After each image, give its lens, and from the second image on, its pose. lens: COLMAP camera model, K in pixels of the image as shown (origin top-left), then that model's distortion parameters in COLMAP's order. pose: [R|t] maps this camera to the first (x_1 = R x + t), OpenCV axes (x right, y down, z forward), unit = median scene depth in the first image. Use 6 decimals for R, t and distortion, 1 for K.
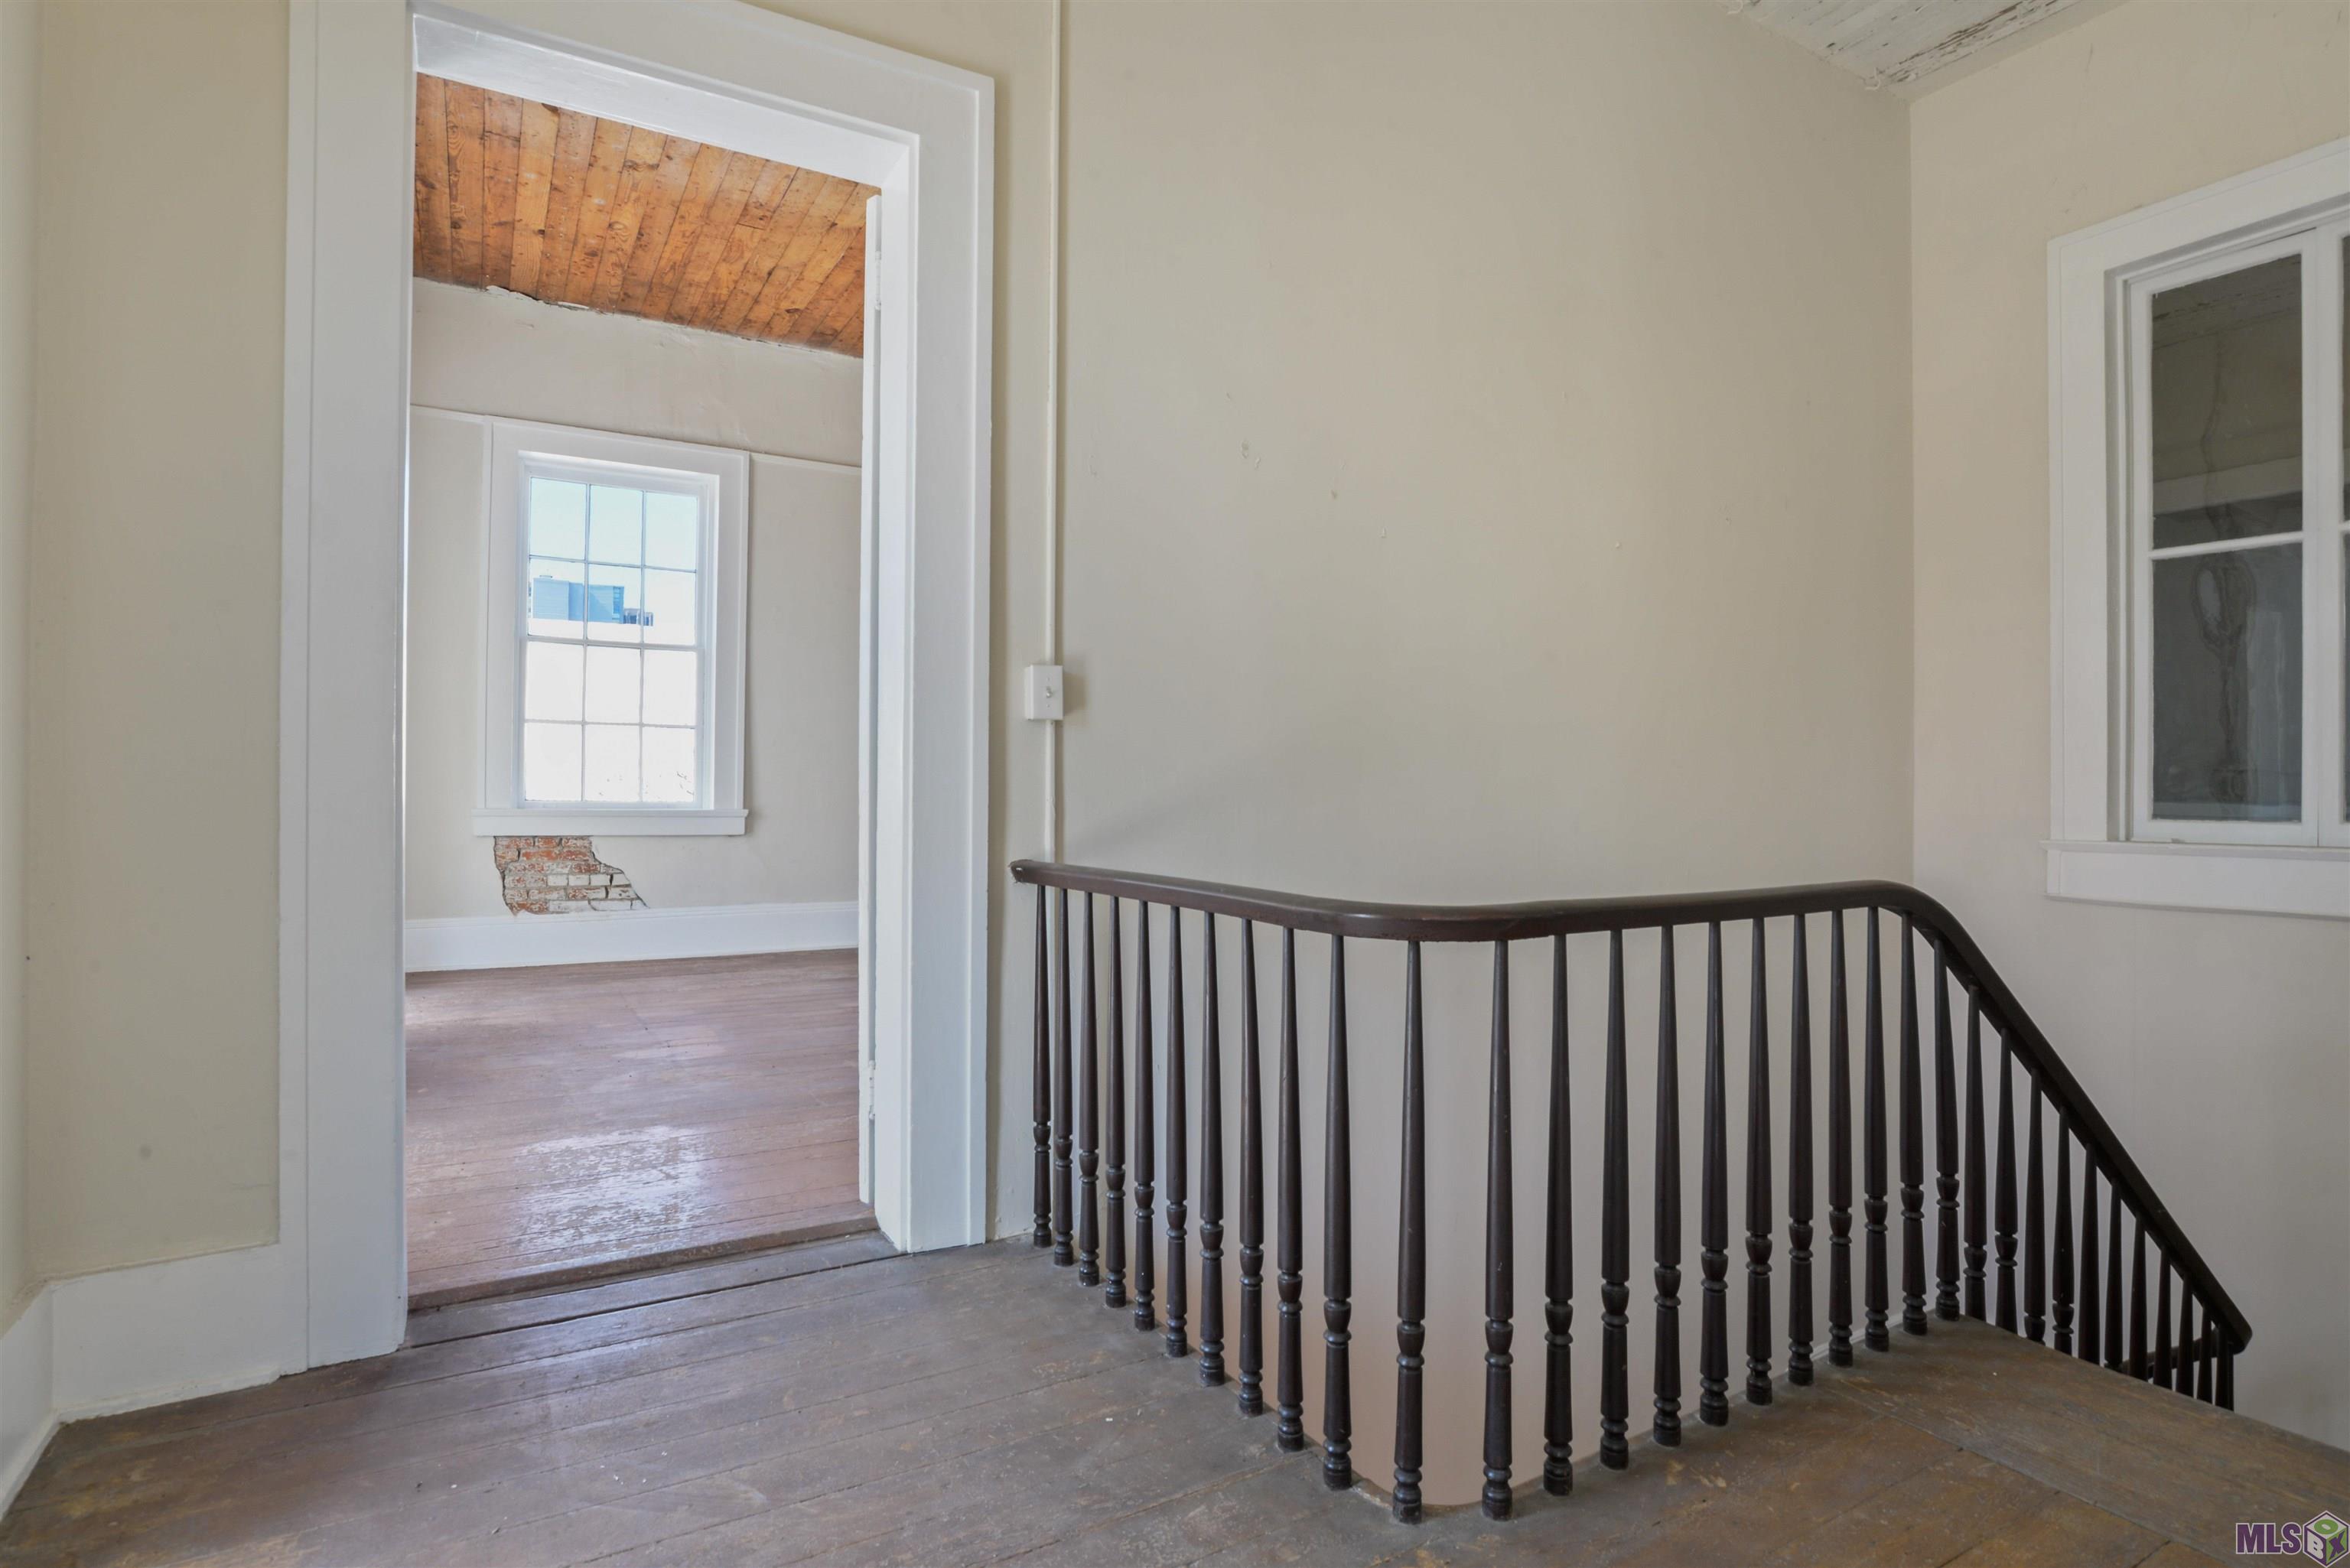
lens RADIAL K [[1213.6, 0, 1168.7], [0, 1213.6, 782.8], [0, 0, 1]] dist [-0.020704, 0.005785]
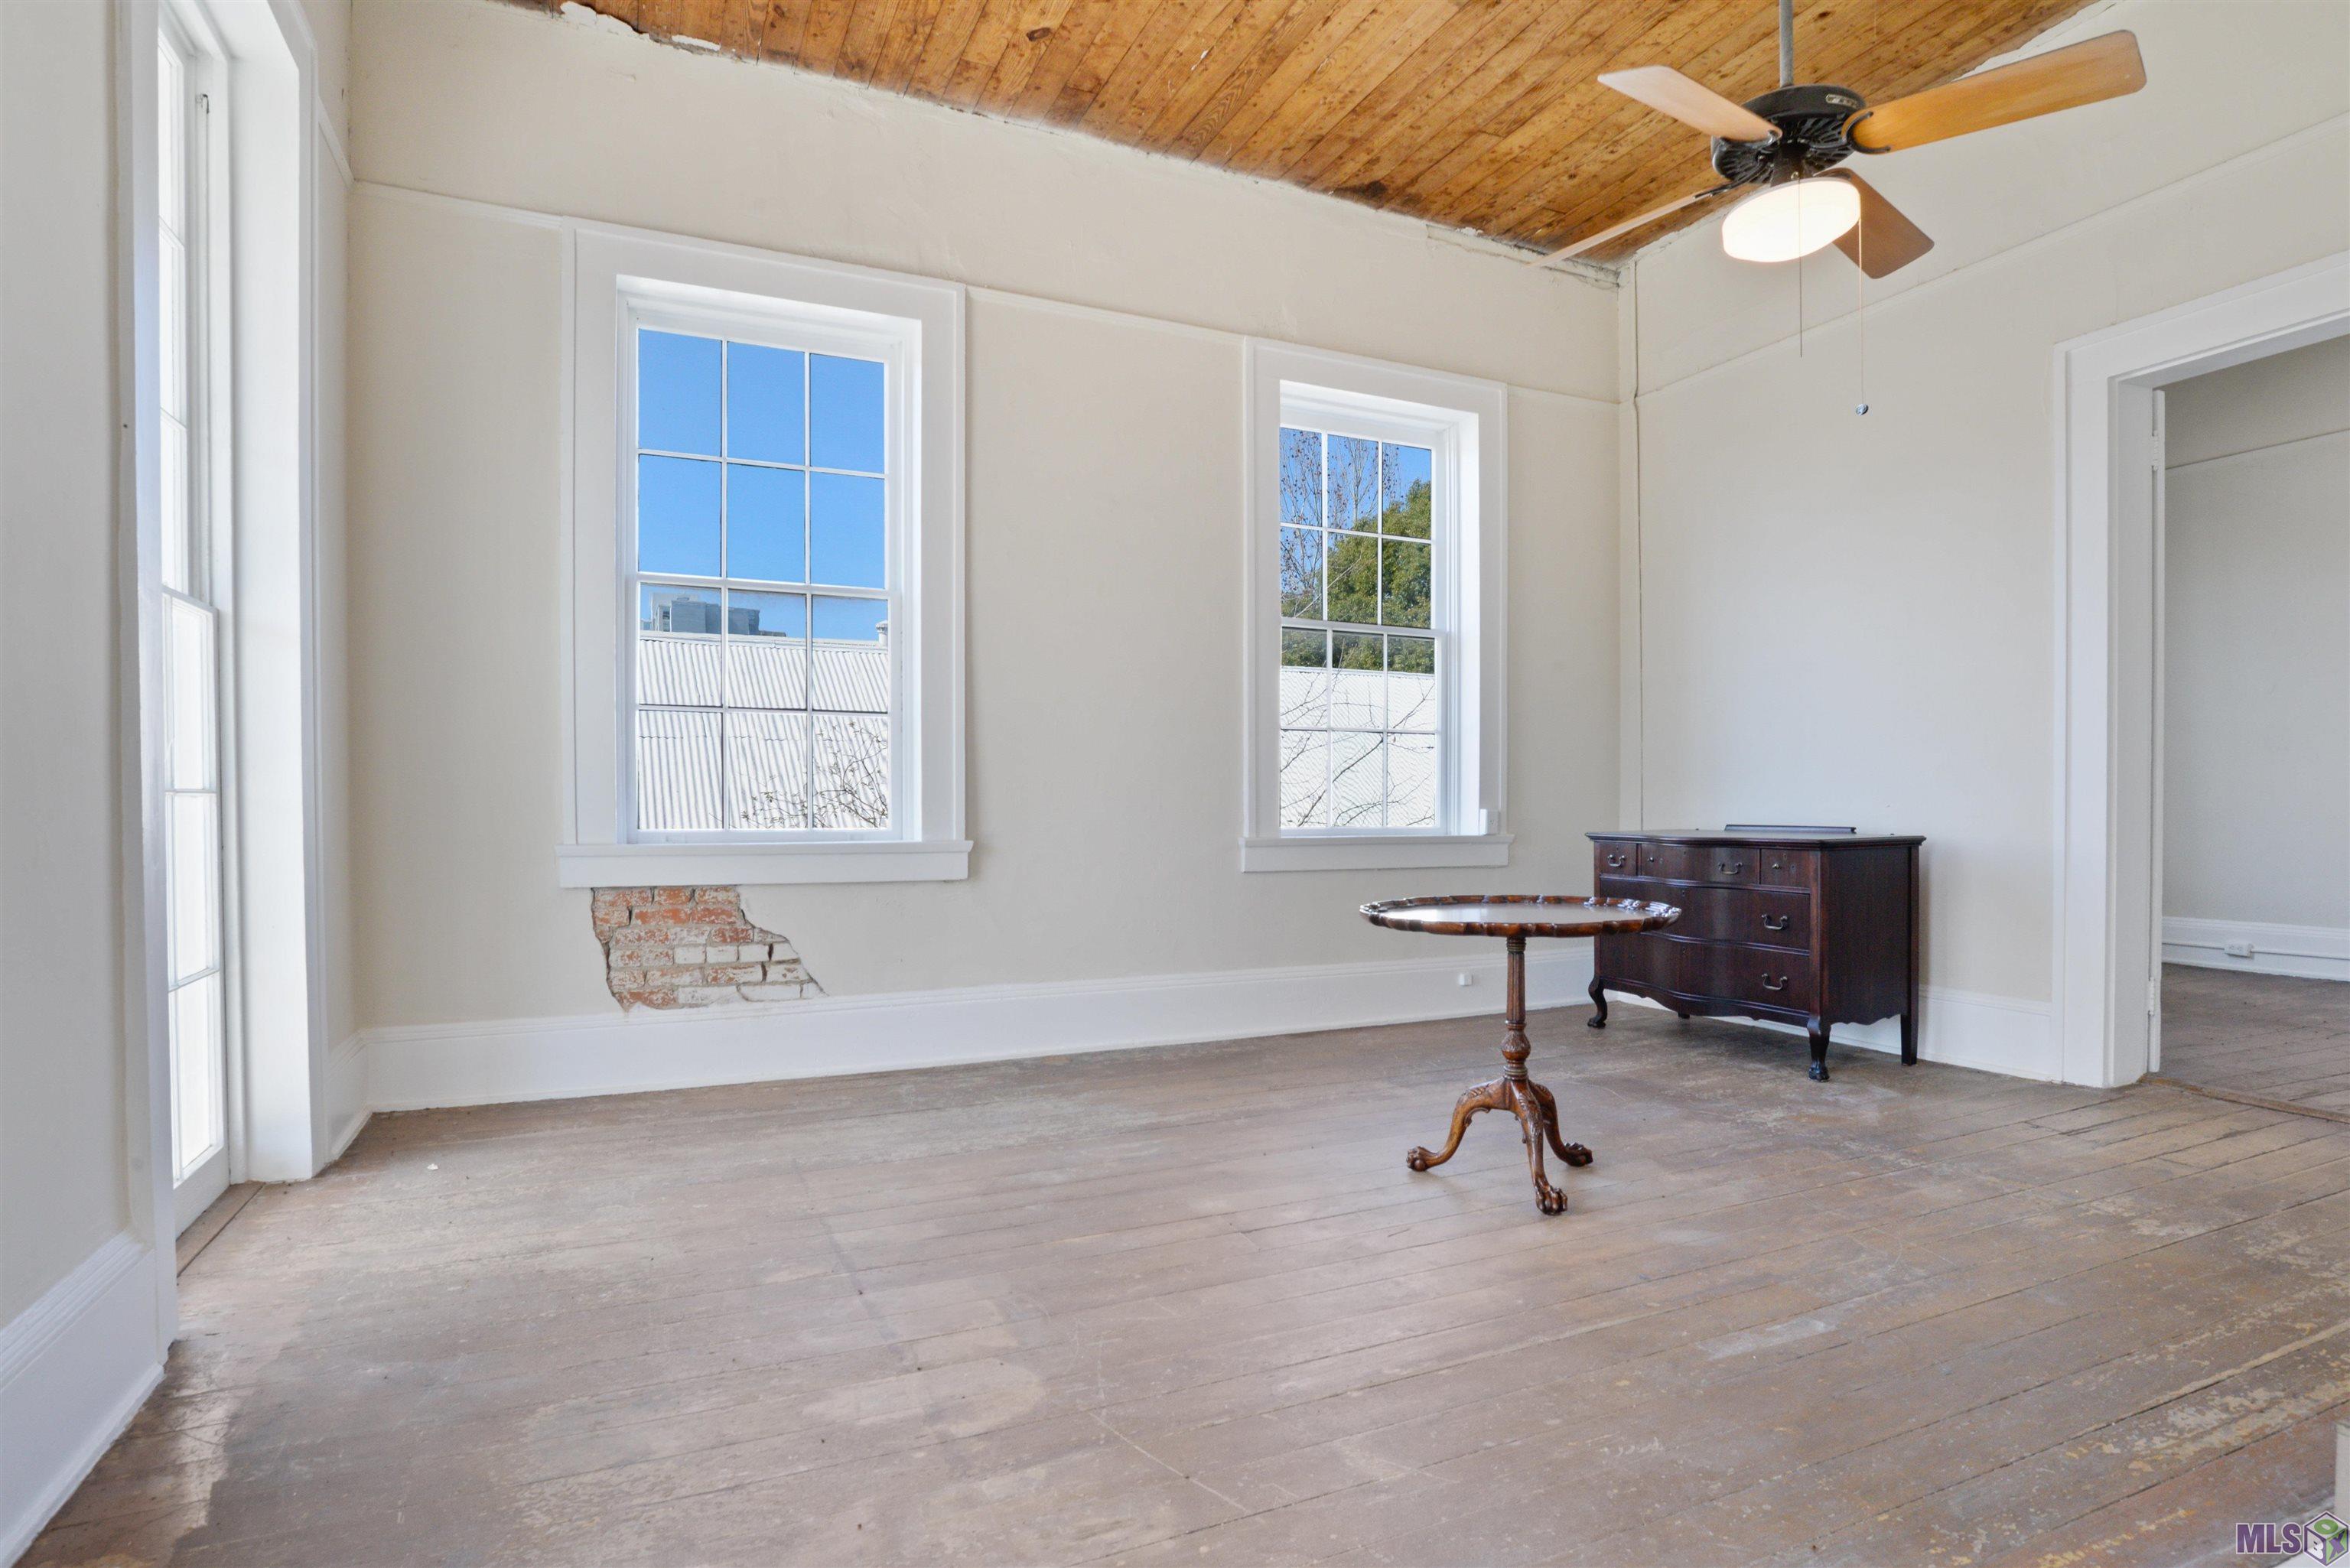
lens RADIAL K [[1213.6, 0, 1180.3], [0, 1213.6, 825.8], [0, 0, 1]] dist [-0.020704, 0.005785]
pose [[0.995885, -0.011475, -0.089901, -0.187568], [0.013117, 0.999757, 0.017696, 0.004295], [0.089676, -0.018803, 0.995793, 0.383852]]
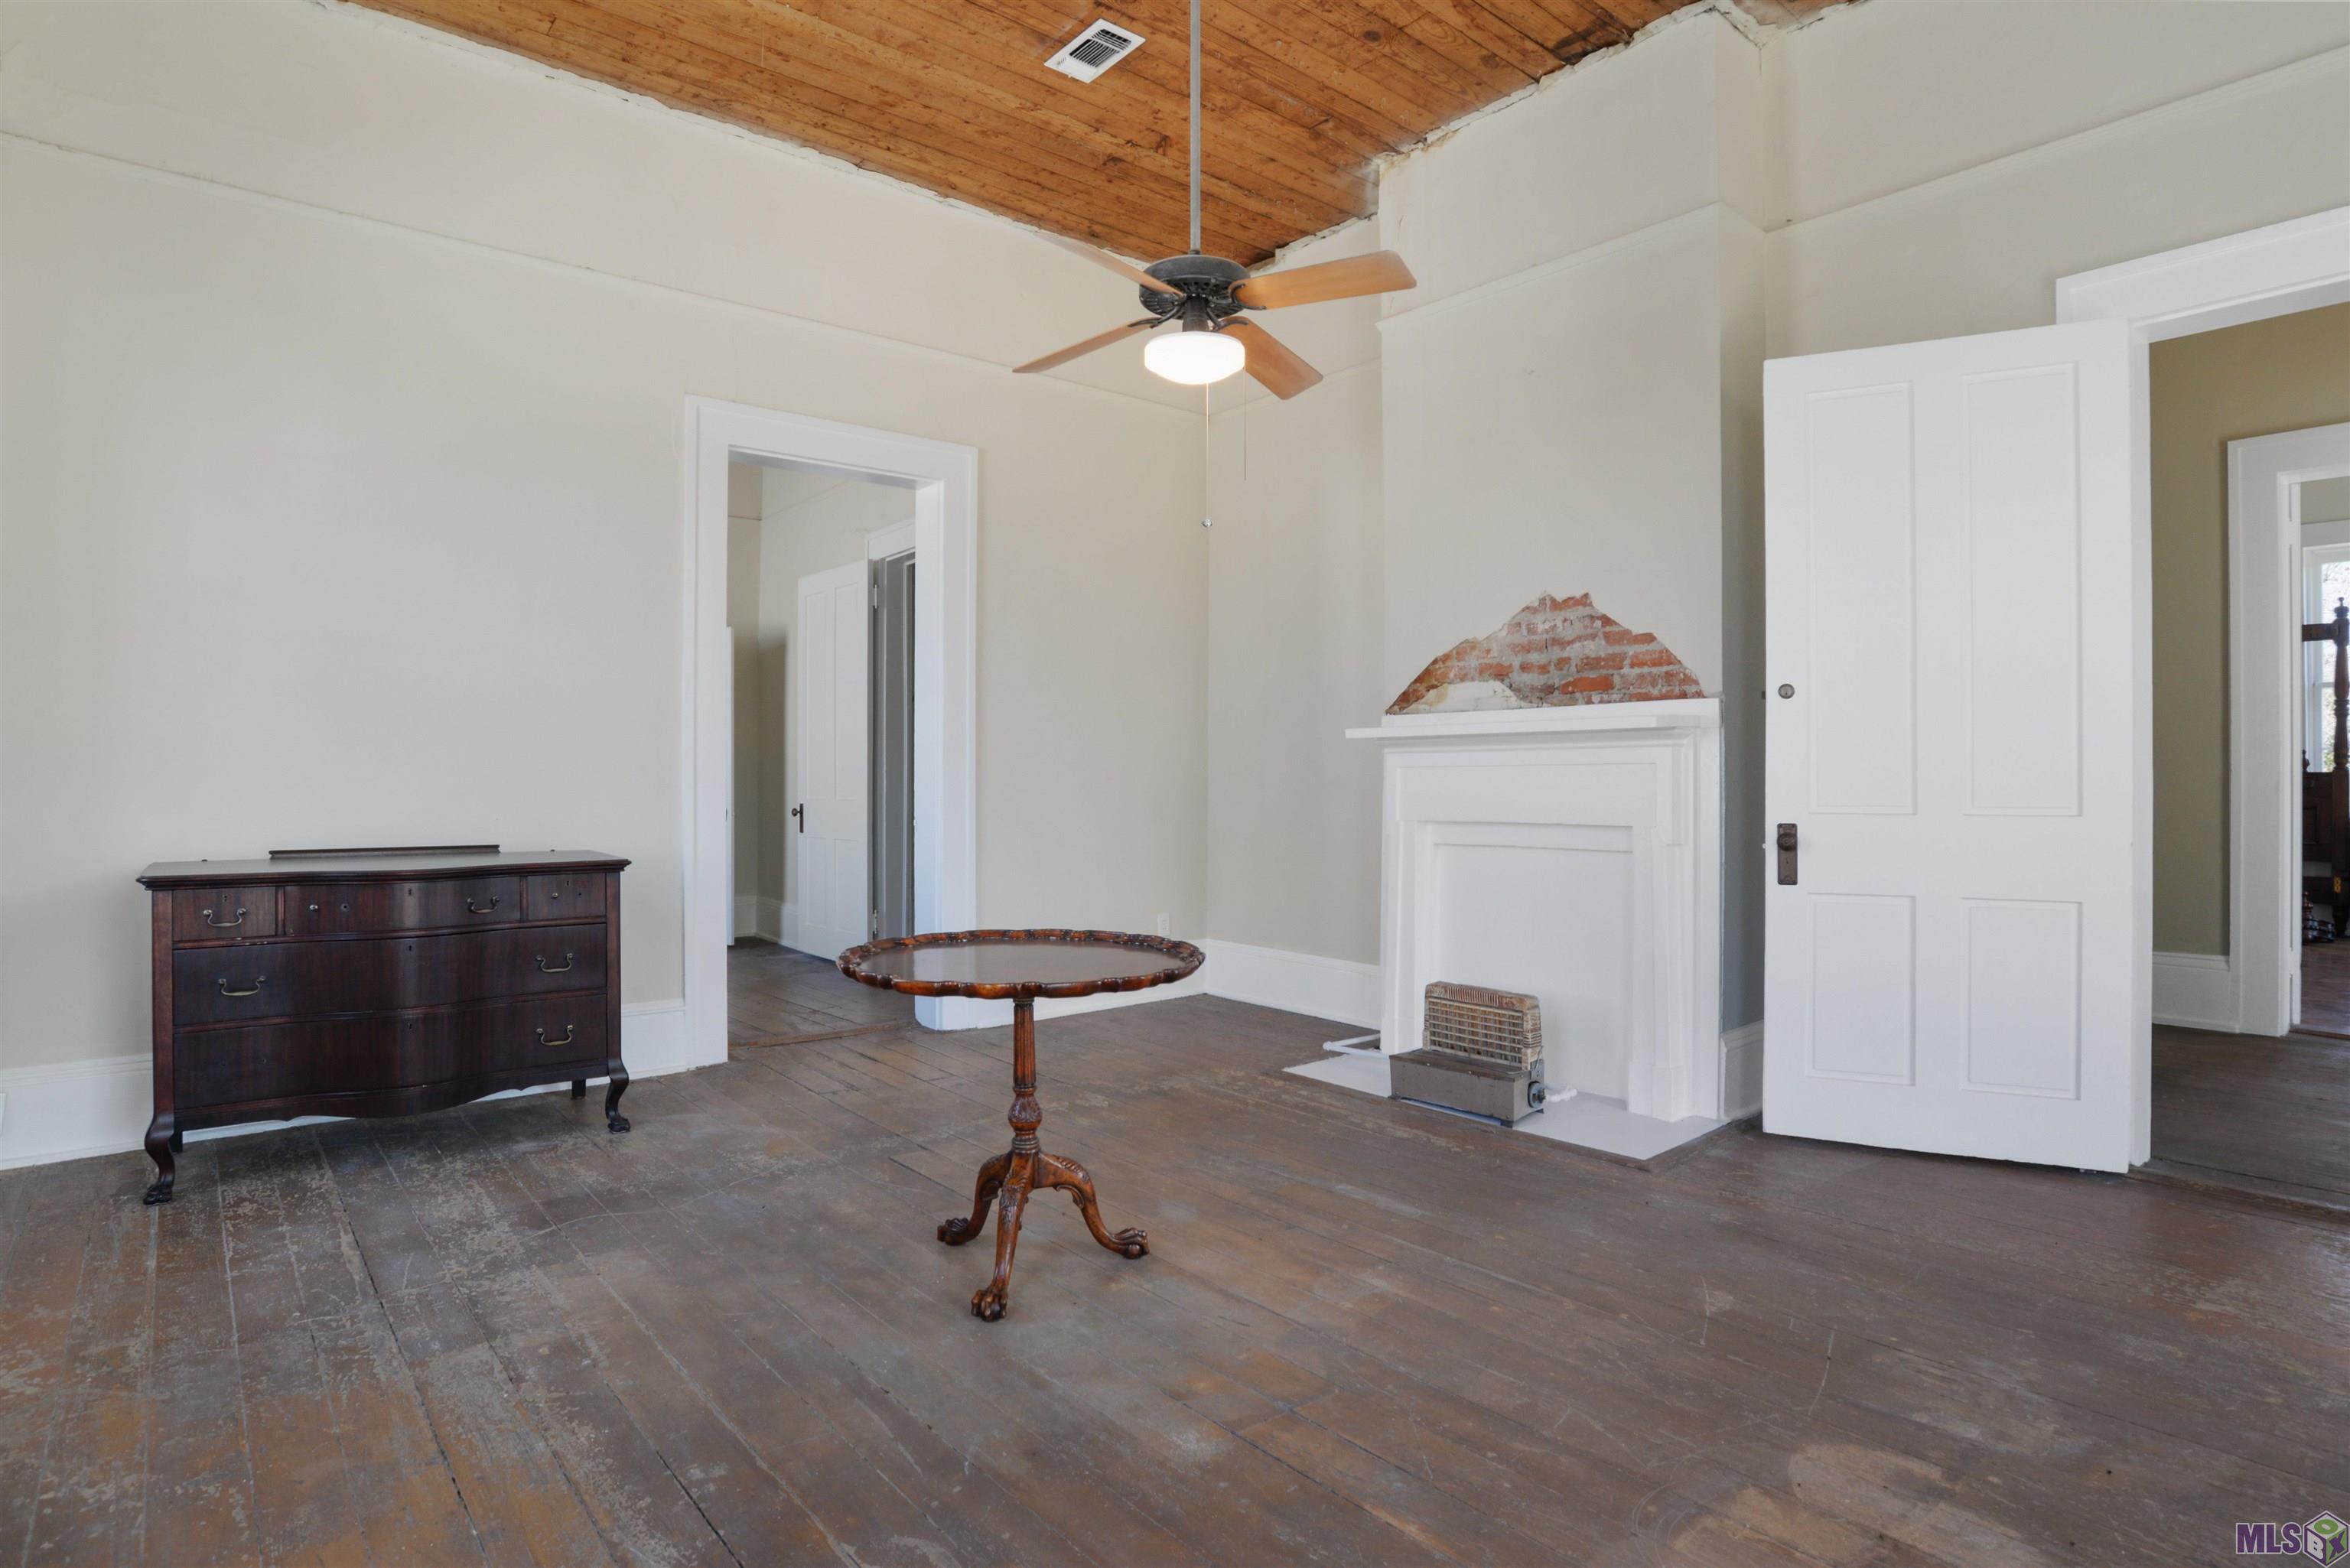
lens RADIAL K [[1213.6, 0, 1165.4], [0, 1213.6, 782.4], [0, 0, 1]] dist [-0.020704, 0.005785]
pose [[-0.181399, -0.005818, 0.983392, -0.518703], [-0.008926, 0.999951, 0.004269, -0.015790], [-0.983369, -0.008003, -0.181442, 0.898089]]
